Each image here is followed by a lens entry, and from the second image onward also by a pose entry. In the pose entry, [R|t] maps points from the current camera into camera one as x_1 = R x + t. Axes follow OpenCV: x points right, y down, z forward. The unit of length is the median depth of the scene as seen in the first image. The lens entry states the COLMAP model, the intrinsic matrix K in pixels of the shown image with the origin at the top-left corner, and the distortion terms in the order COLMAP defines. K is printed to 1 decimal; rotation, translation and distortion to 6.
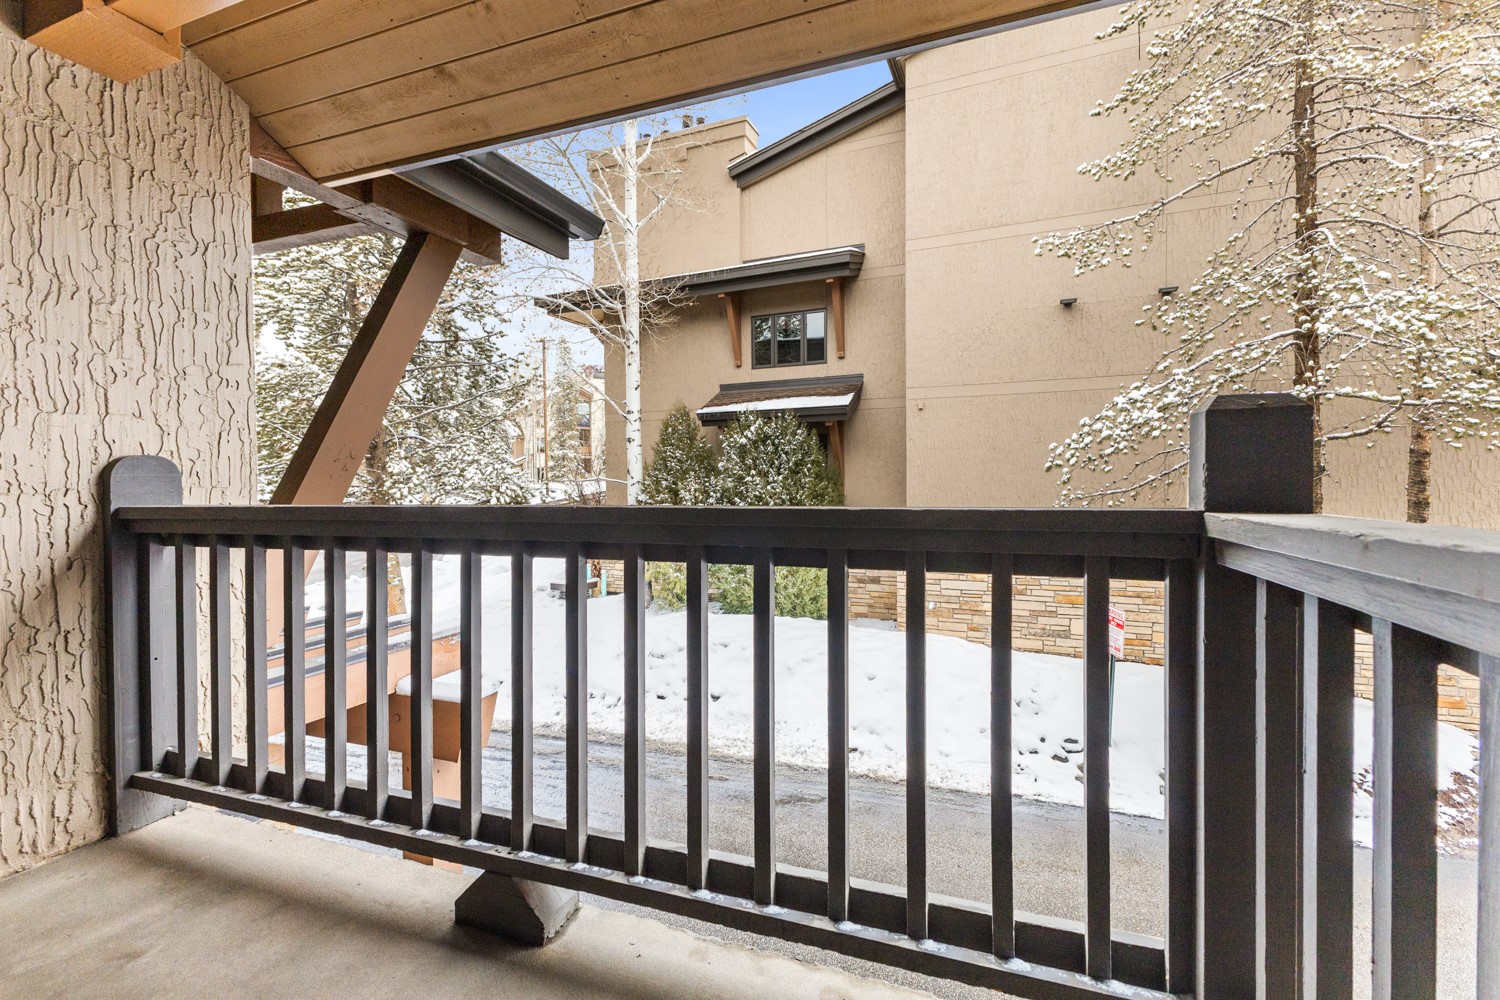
lens RADIAL K [[652.9, 0, 750.0], [0, 652.9, 500.0], [0, 0, 1]] dist [0.001432, 0.000060]
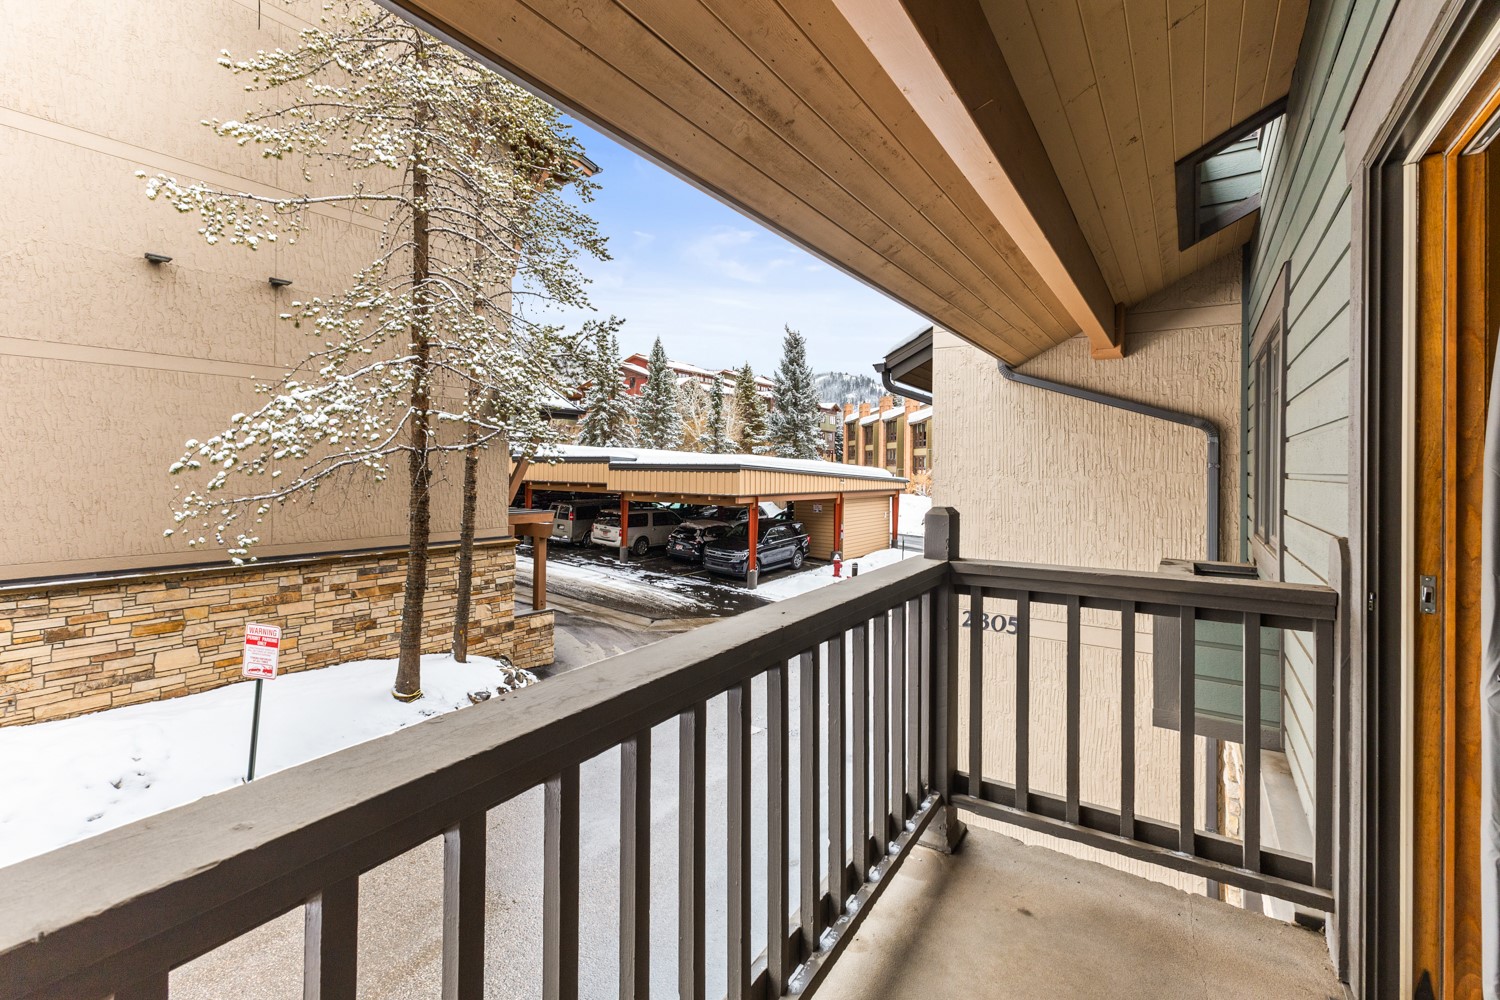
lens RADIAL K [[671.4, 0, 755.5], [0, 671.4, 460.3], [0, 0, 1]] dist [0.001637, 0.000327]
pose [[0.221487, 0.021262, 0.974932, -0.204113], [0.011772, 0.999631, -0.024475, -0.033700], [-0.975092, 0.016898, 0.221155, 0.132228]]
